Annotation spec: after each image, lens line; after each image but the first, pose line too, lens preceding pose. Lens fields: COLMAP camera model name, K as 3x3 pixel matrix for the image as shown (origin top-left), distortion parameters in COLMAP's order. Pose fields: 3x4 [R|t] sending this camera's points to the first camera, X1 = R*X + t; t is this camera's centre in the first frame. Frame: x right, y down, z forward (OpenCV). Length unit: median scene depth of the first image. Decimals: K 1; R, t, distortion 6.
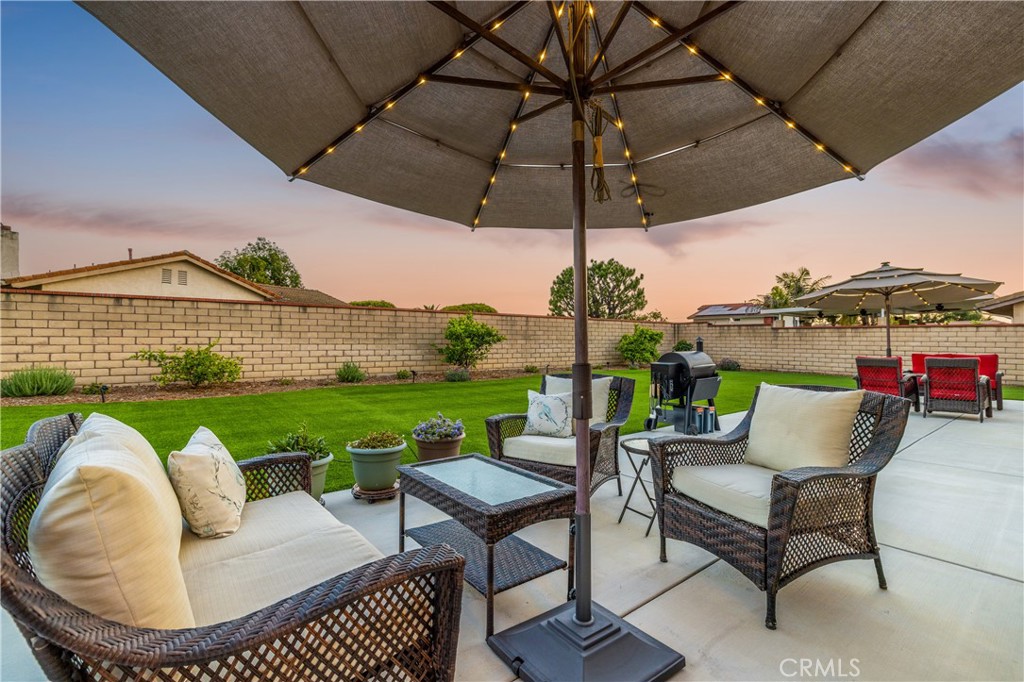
lens RADIAL K [[456.0, 0, 508.3], [0, 456.0, 339.8], [0, 0, 1]] dist [-0.000590, -0.000148]
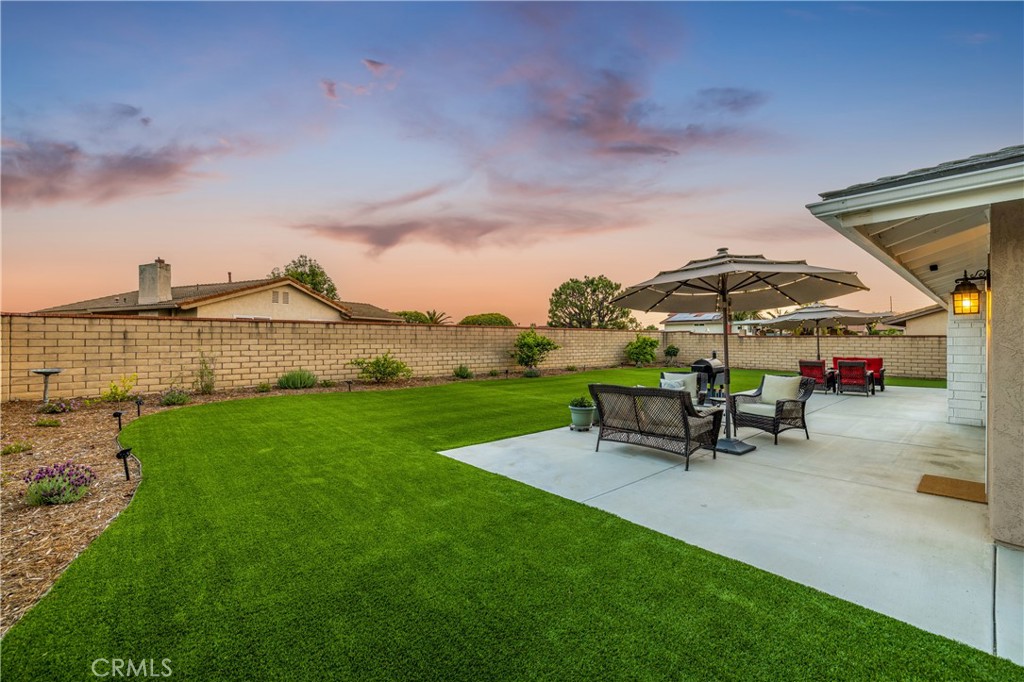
lens RADIAL K [[427.1, 0, 508.6], [0, 427.1, 339.9], [0, 0, 1]] dist [-0.000733, -0.000491]
pose [[0.998328, -0.003726, 0.057681, -0.251109], [0.003720, 0.999993, 0.000217, -0.026323], [-0.057681, -0.000002, 0.998335, -0.325119]]
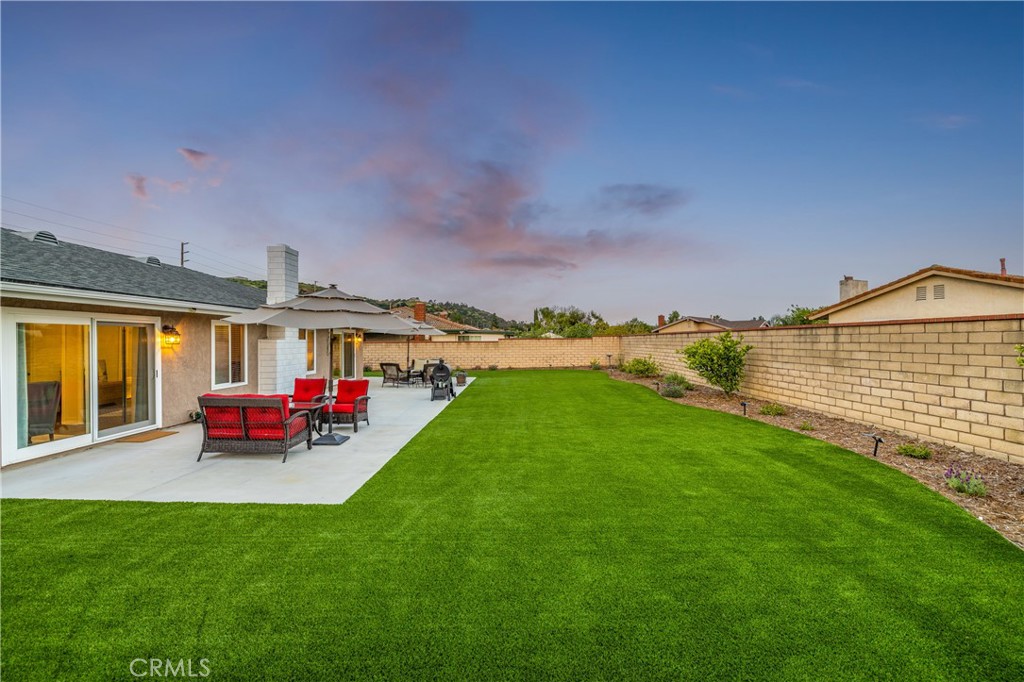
lens RADIAL K [[427.1, 0, 508.6], [0, 427.1, 339.9], [0, 0, 1]] dist [-0.000733, -0.000491]
pose [[-0.630545, -0.003450, -0.776145, 0.910725], [0.000309, 0.999989, -0.004696, -0.040380], [0.776153, -0.003201, -0.630536, 1.291727]]
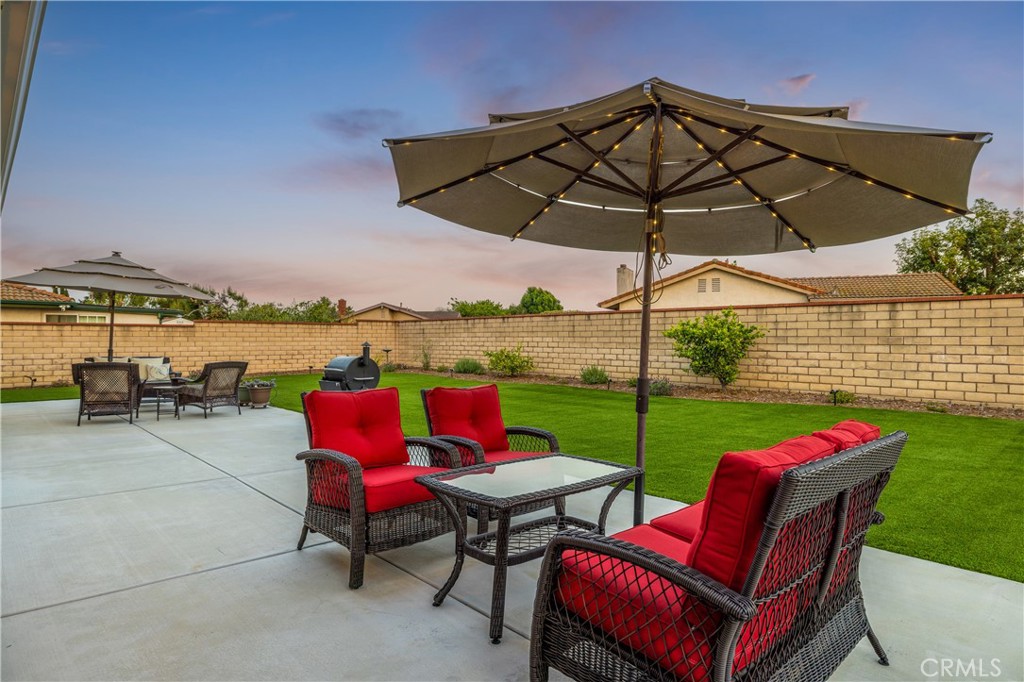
lens RADIAL K [[577.6, 0, 512.0], [0, 577.6, 341.0], [0, 0, 1]] dist [0.000524, -0.000798]
pose [[0.087972, -0.002368, -0.996120, 0.864644], [-0.003326, 0.999991, -0.002670, -0.002791], [0.996117, 0.003548, 0.087963, 0.623137]]
